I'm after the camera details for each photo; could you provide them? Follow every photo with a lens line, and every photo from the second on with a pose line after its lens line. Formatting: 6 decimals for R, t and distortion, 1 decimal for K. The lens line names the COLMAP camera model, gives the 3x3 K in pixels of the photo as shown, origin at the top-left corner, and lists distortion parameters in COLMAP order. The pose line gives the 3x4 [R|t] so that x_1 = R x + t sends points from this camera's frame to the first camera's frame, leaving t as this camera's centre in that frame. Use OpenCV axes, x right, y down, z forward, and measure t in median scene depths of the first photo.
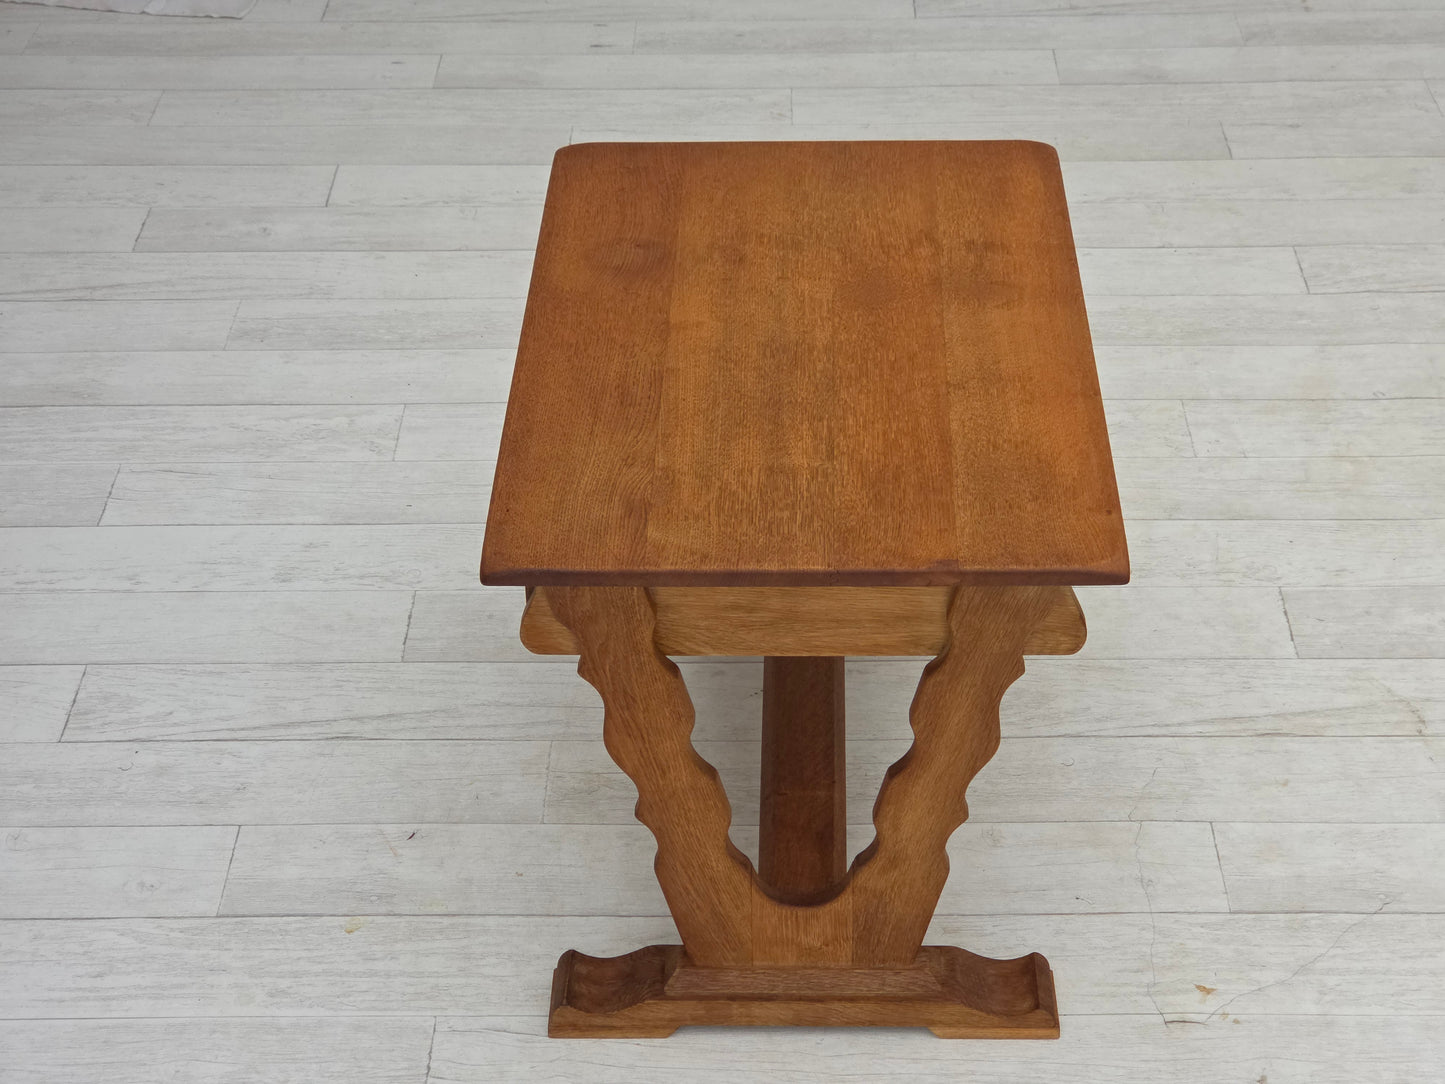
lens RADIAL K [[2754.0, 0, 774.3], [0, 2754.0, 581.8], [0, 0, 1]] dist [0.071891, 0.000000]
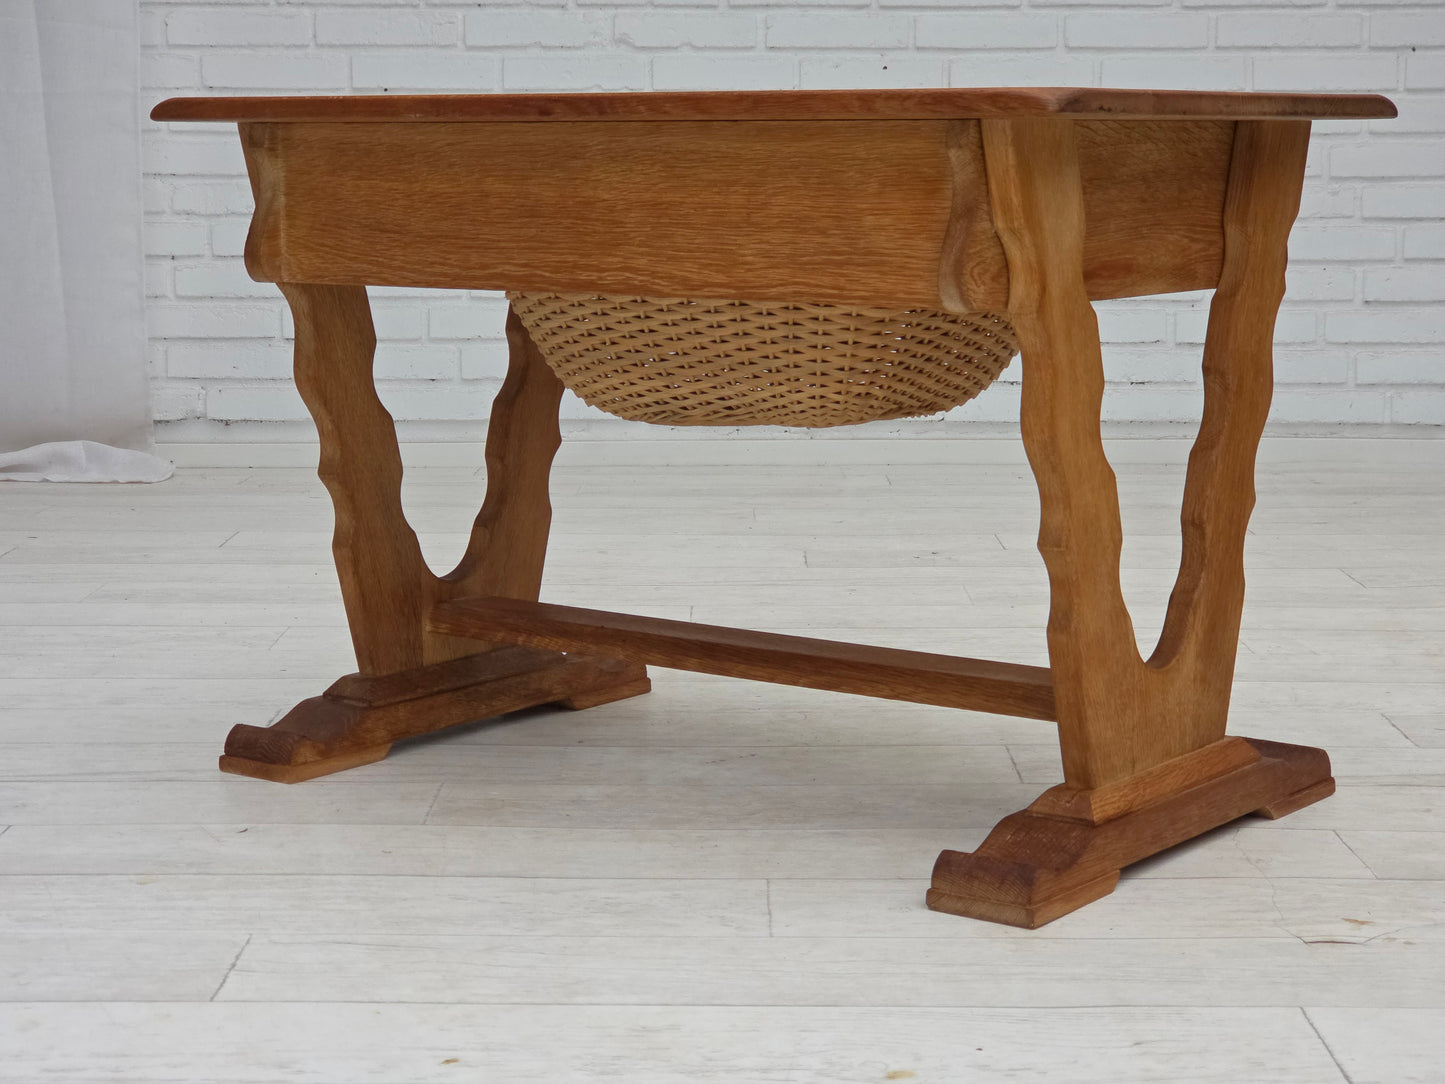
lens RADIAL K [[2754.0, 0, 714.9], [0, 2754.0, 568.3], [0, 0, 1]] dist [0.071891, 0.000000]
pose [[0.999947, 0.009580, -0.003759, -0.003678], [-0.010267, 0.903423, -0.428628, 0.308496], [-0.000711, 0.428644, 0.903473, 0.277327]]
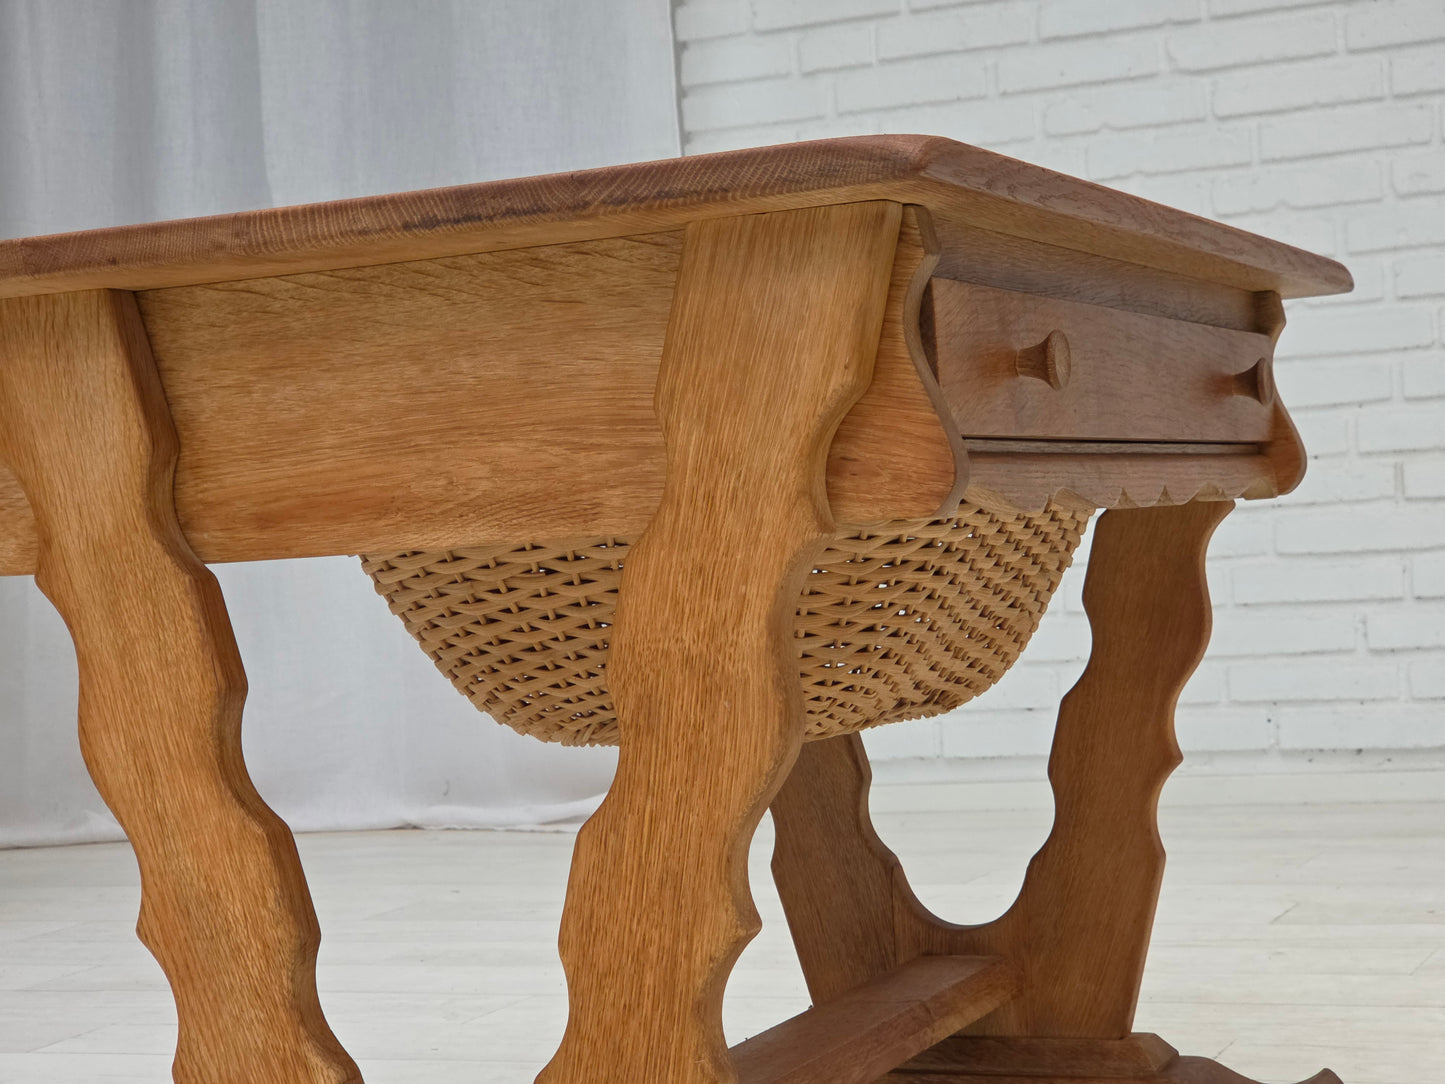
lens RADIAL K [[2771.0, 0, 662.9], [0, 2771.0, 646.7], [0, 0, 1]] dist [-0.012816, 0.000000]
pose [[0.908488, -0.032527, -0.416644, 0.212884], [-0.187457, 0.859326, -0.475834, 0.210448], [0.373510, 0.510392, 0.774590, 0.482372]]
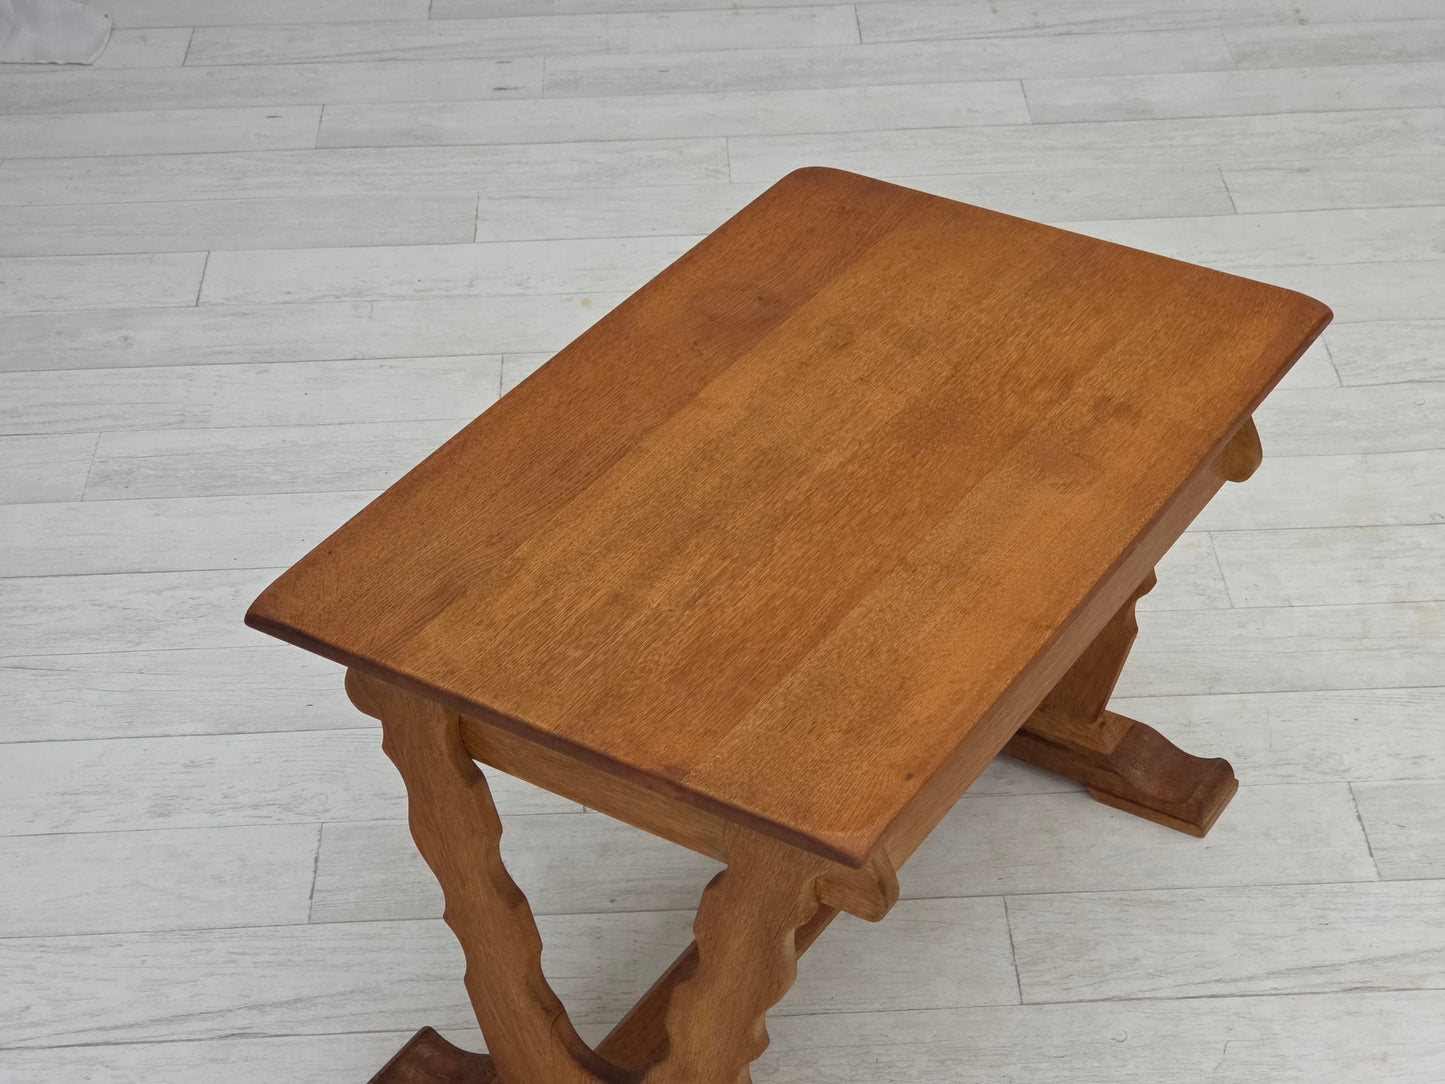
lens RADIAL K [[2754.0, 0, 761.1], [0, 2754.0, 581.1], [0, 0, 1]] dist [0.071891, 0.000000]
pose [[0.998926, -0.033876, 0.031617, -0.021362], [0.032614, 0.998684, 0.039591, -0.100513], [-0.032917, -0.038518, 0.998716, 0.167052]]
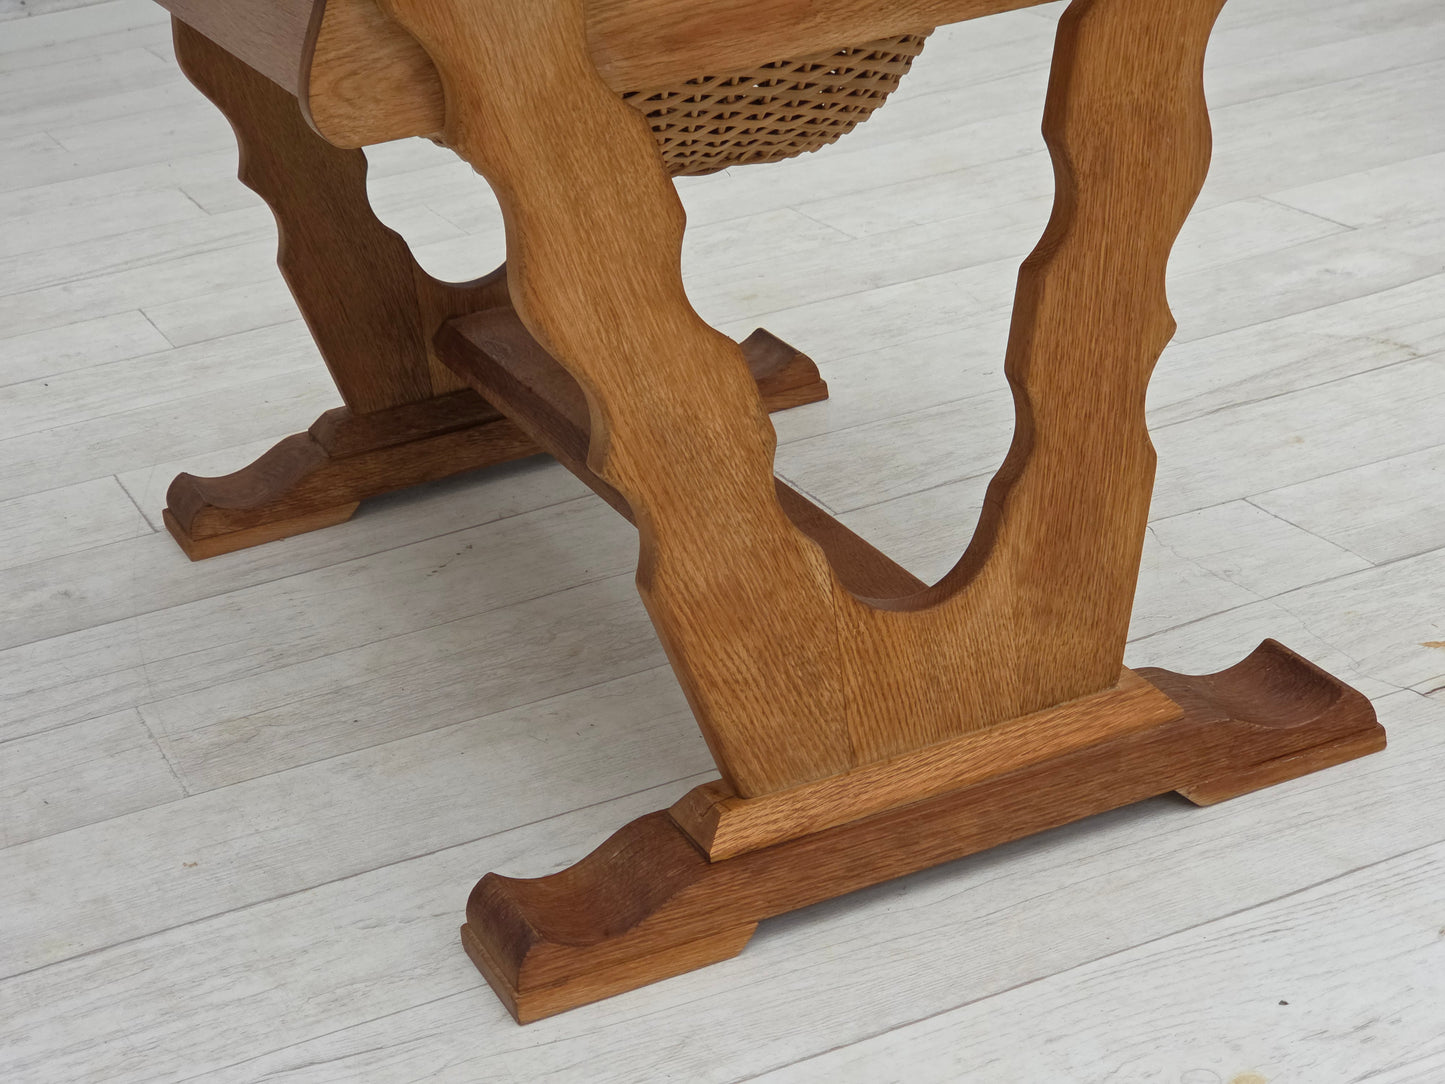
lens RADIAL K [[2770.2, 0, 725.3], [0, 2770.2, 538.3], [0, 0, 1]] dist [0.073218, 0.000000]
pose [[0.910501, -0.241245, 0.335841, -0.143663], [0.314063, 0.931766, -0.182143, 0.156030], [-0.268985, 0.271317, 0.924140, 0.414525]]
